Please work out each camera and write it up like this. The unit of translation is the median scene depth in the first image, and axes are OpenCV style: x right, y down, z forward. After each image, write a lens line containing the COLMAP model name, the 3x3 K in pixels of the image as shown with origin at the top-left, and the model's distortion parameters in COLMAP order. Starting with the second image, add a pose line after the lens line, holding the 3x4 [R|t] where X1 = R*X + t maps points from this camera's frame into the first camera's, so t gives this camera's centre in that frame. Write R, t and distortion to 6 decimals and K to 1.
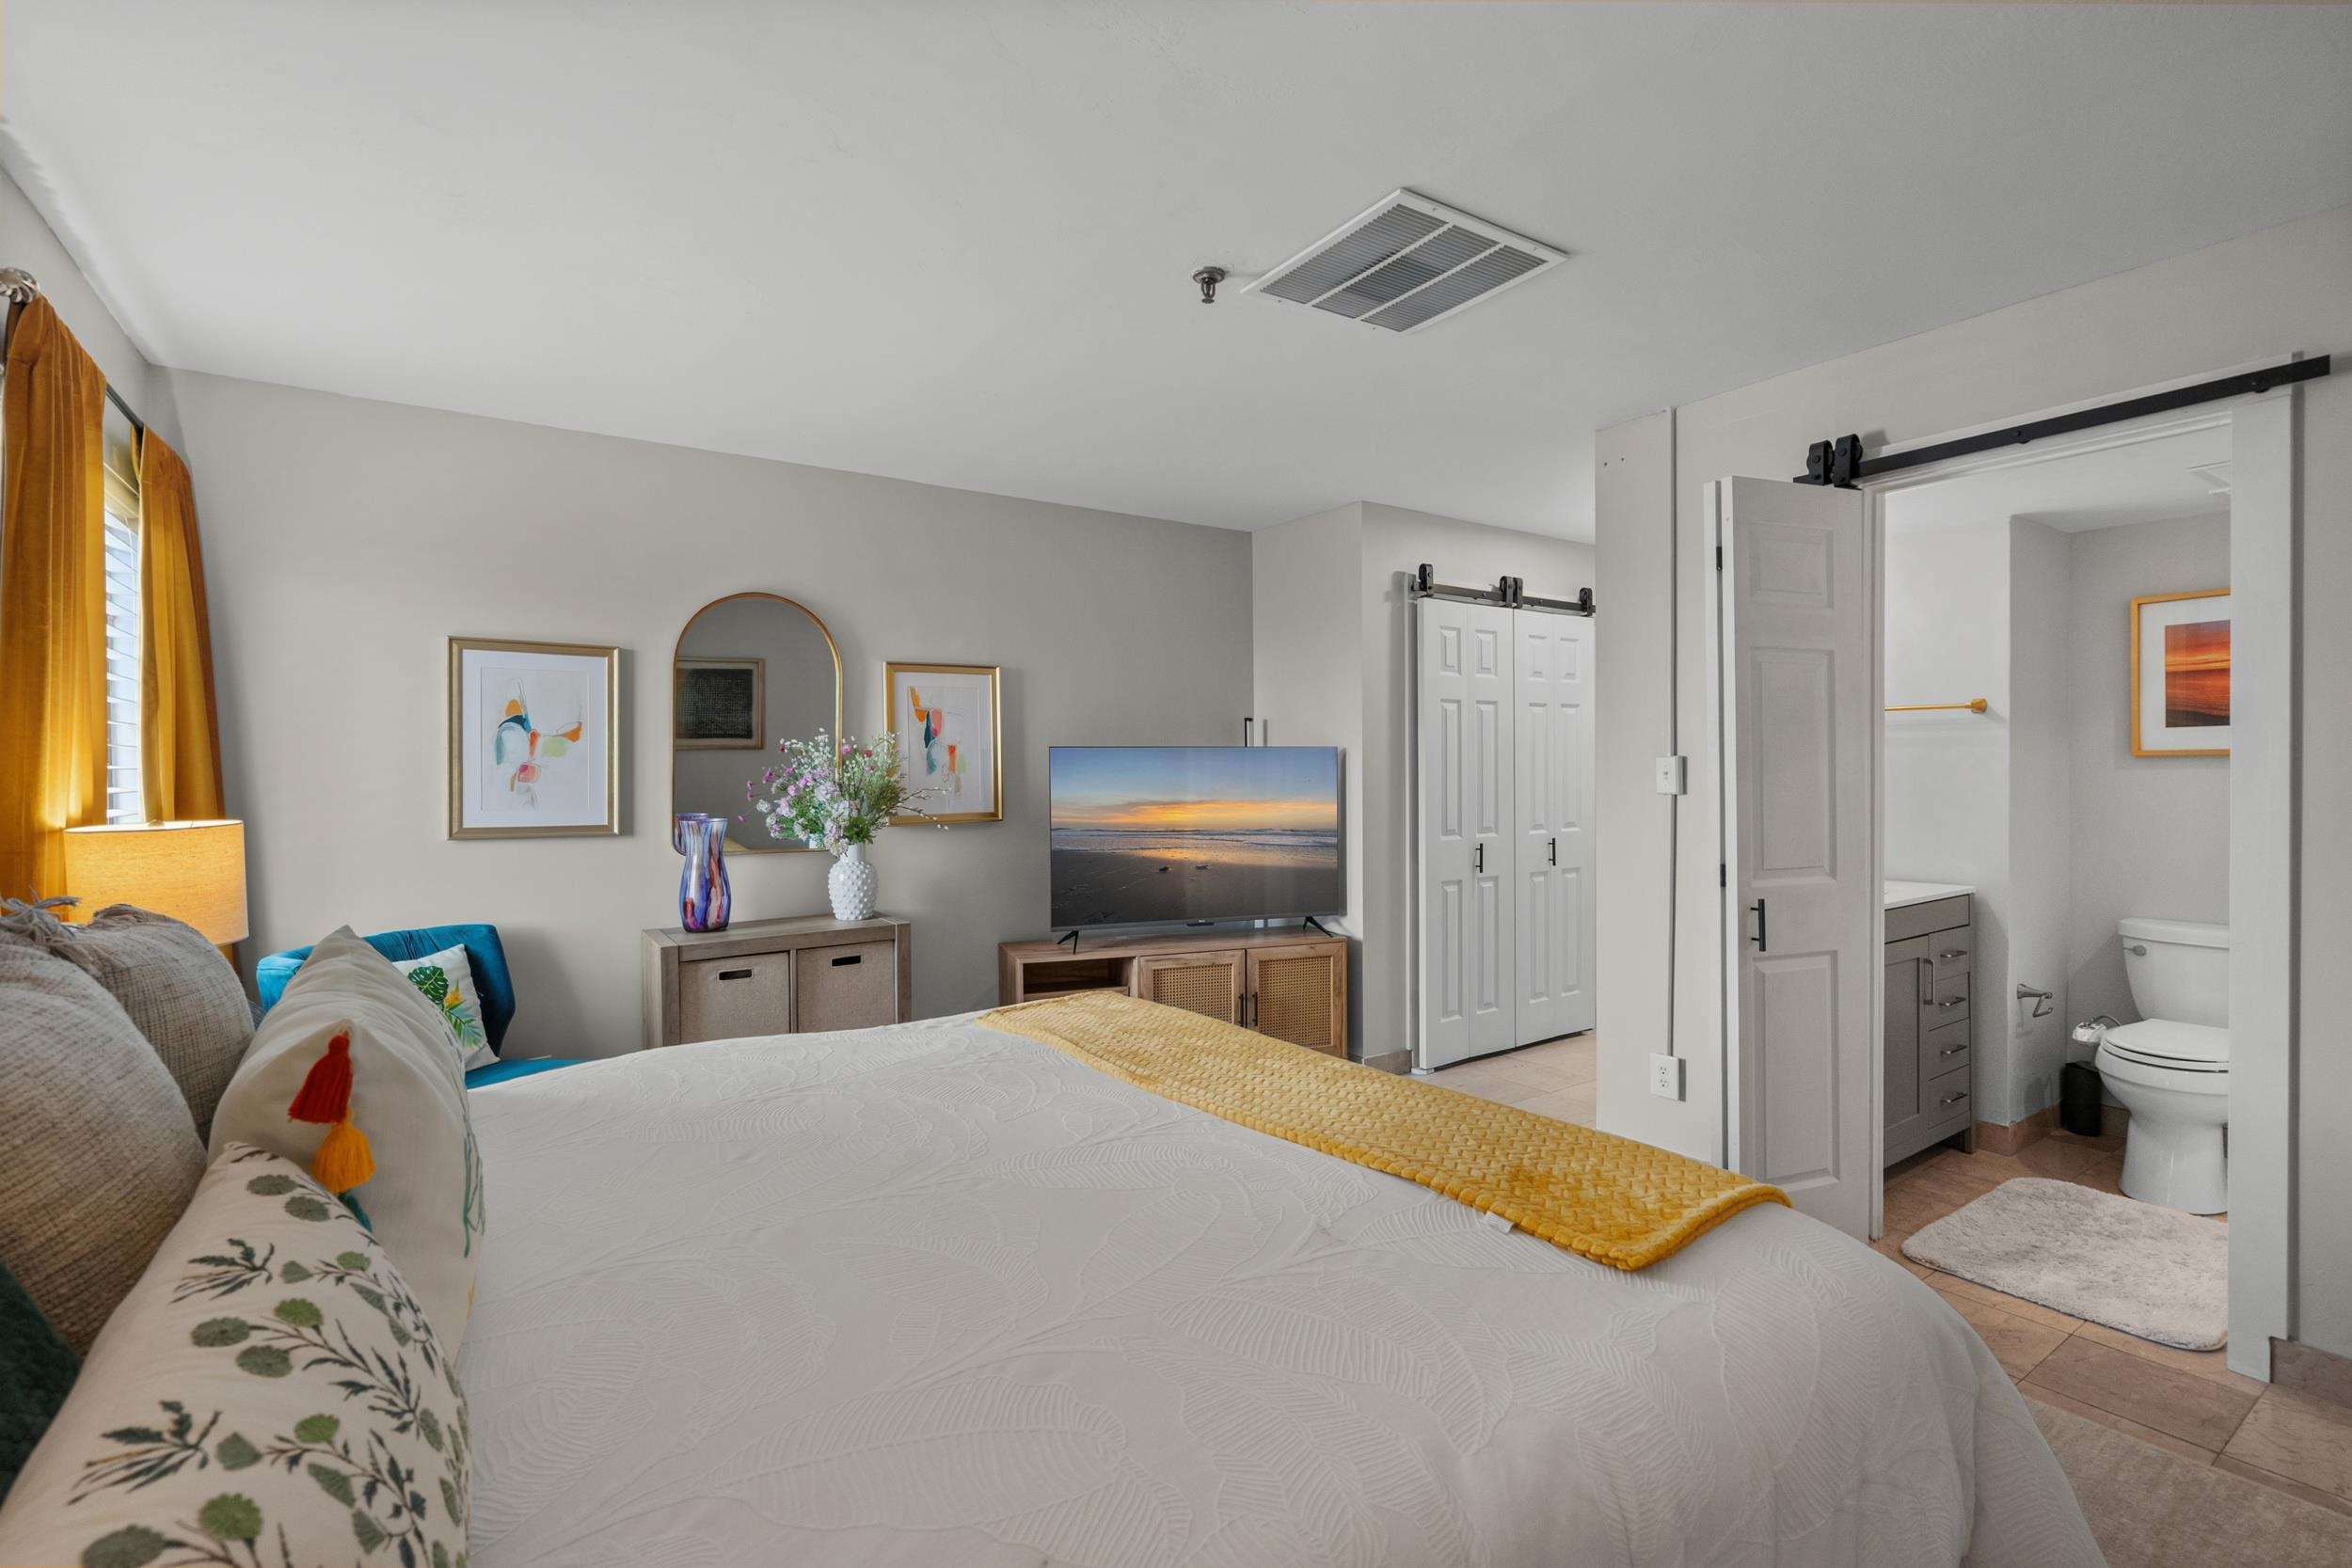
lens RADIAL K [[1068.6, 0, 1182.9], [0, 1068.6, 796.0], [0, 0, 1]] dist [-0.001512, -0.000519]
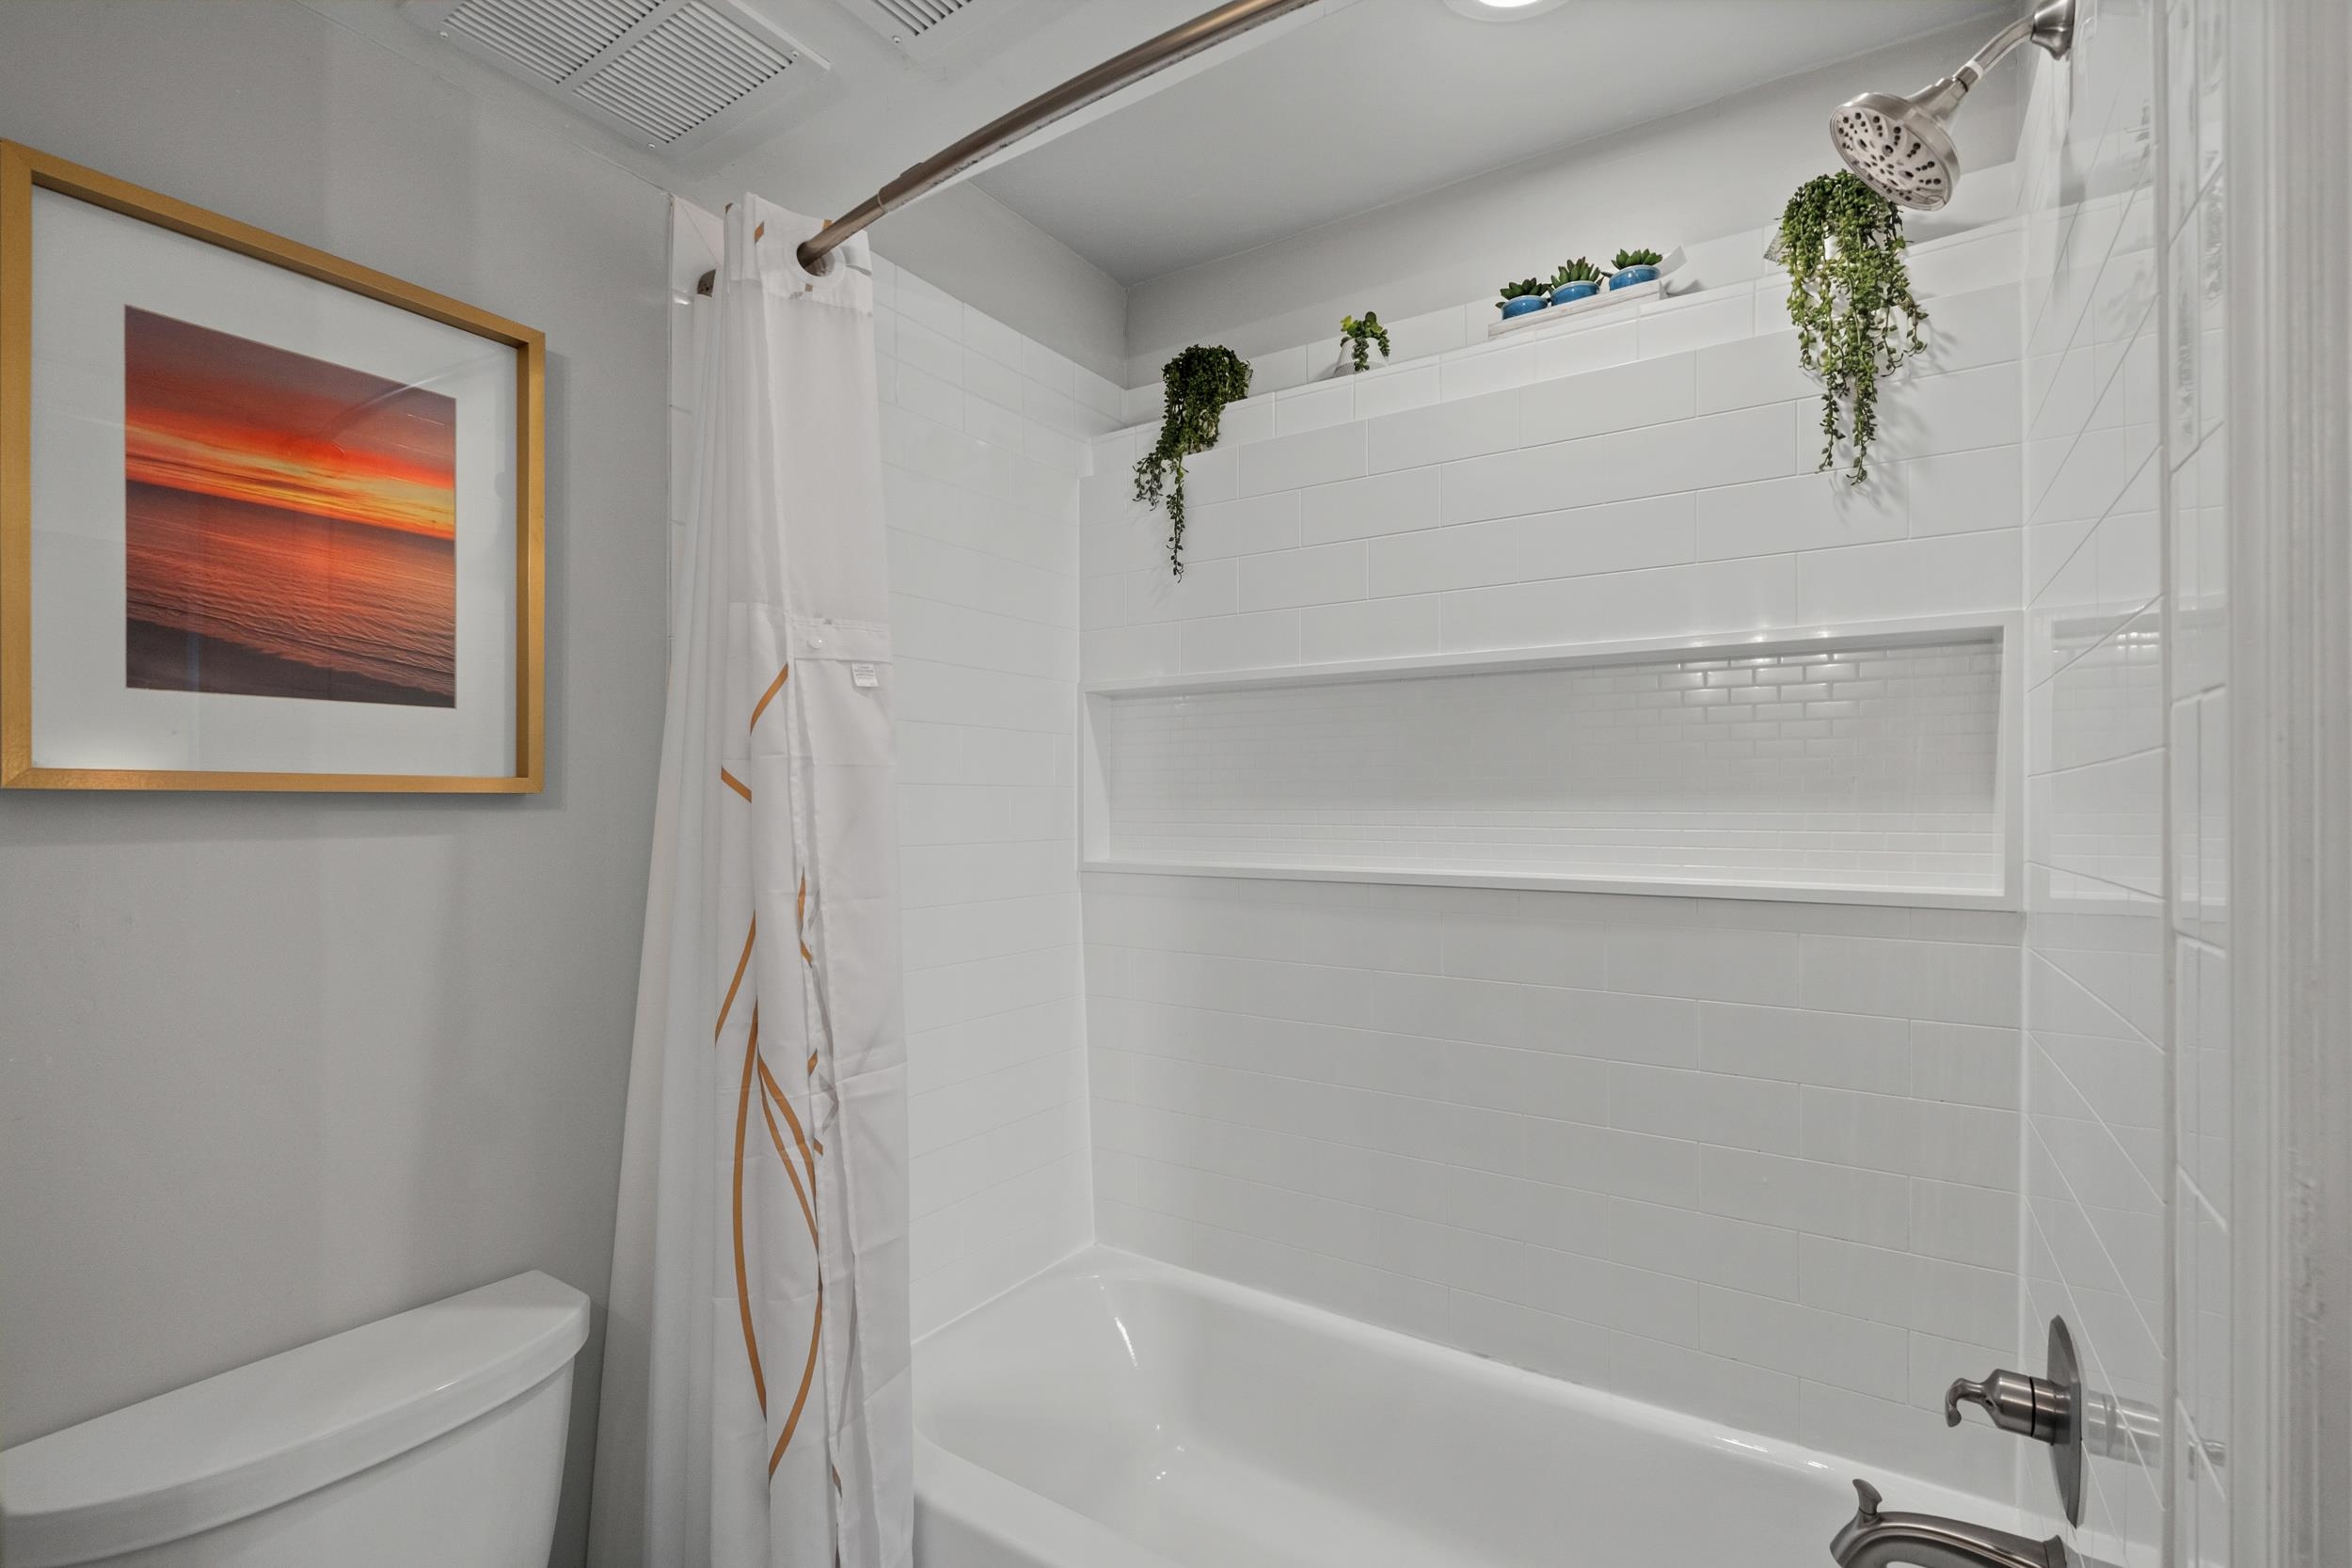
lens RADIAL K [[1068.6, 0, 1182.9], [0, 1068.6, 796.0], [0, 0, 1]] dist [-0.001512, -0.000519]
pose [[-0.394165, 0.007979, 0.919005, 0.573088], [0.001196, 0.999966, -0.008169, -0.033417], [-0.919039, -0.002121, -0.394161, 0.868354]]
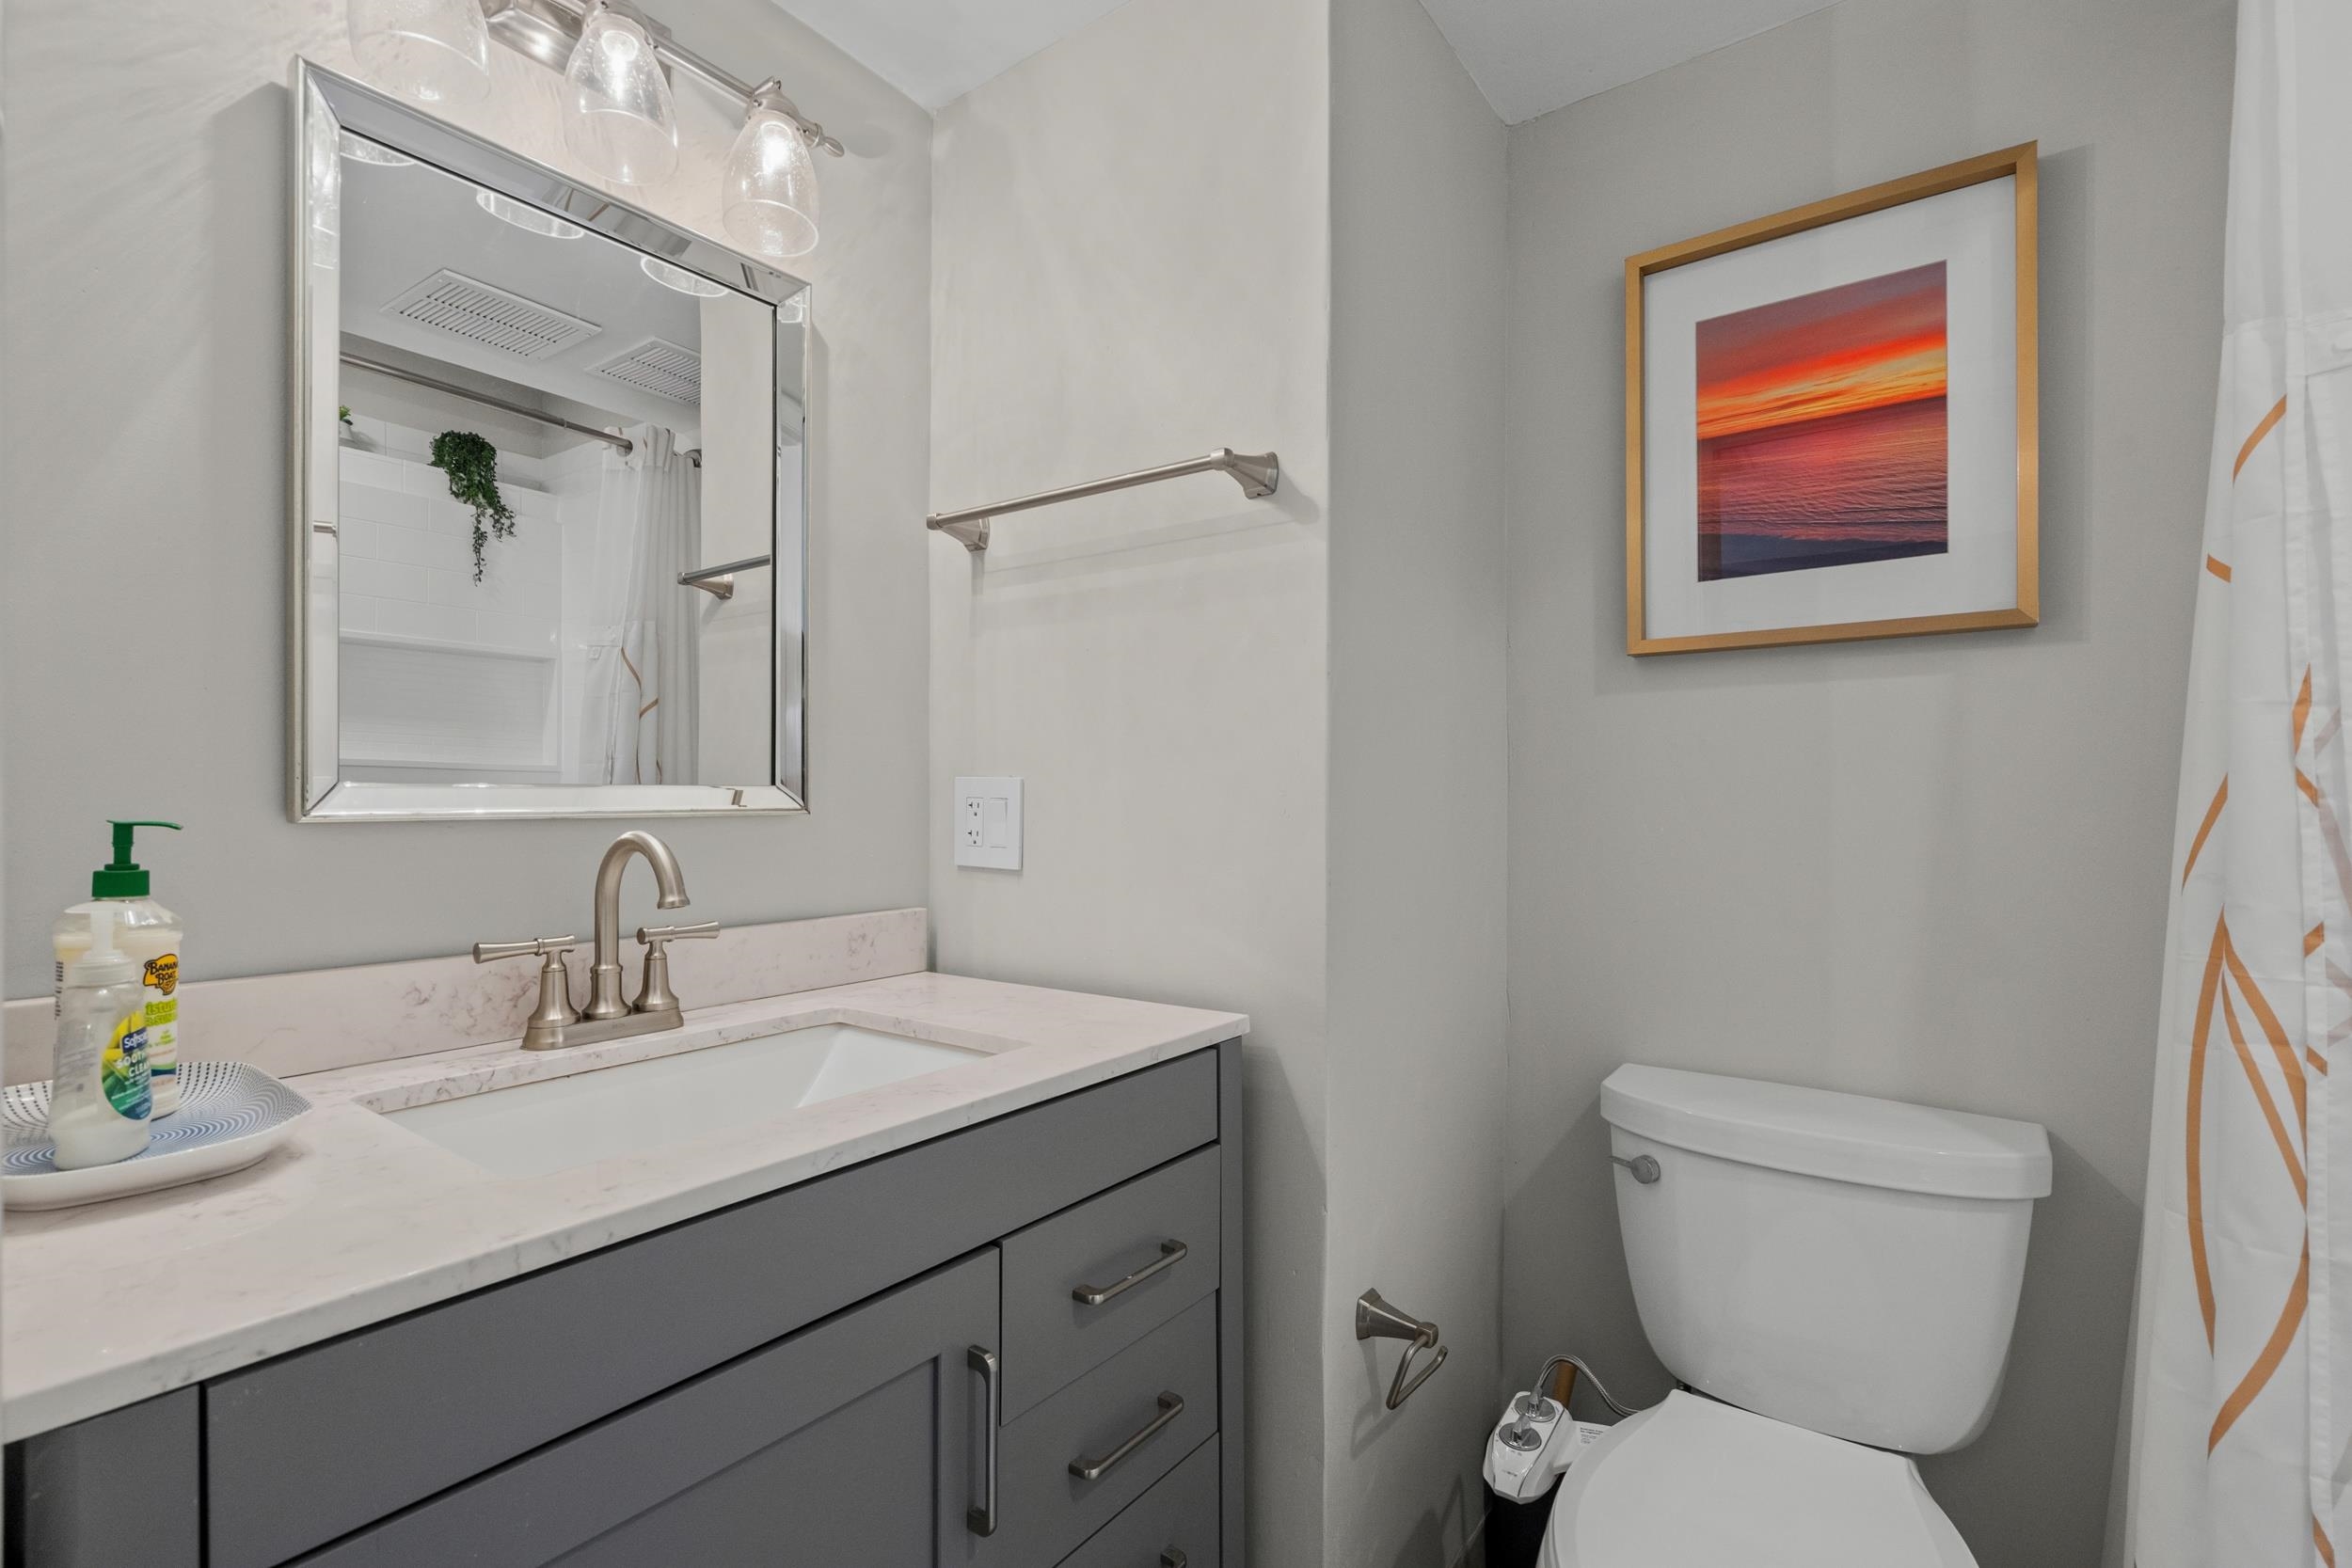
lens RADIAL K [[1068.6, 0, 1182.9], [0, 1068.6, 796.0], [0, 0, 1]] dist [-0.001512, -0.000519]
pose [[0.945577, 0.004639, 0.325364, 0.617367], [-0.002293, 0.999969, -0.007592, 0.019936], [-0.325389, 0.006433, 0.945558, 0.694374]]
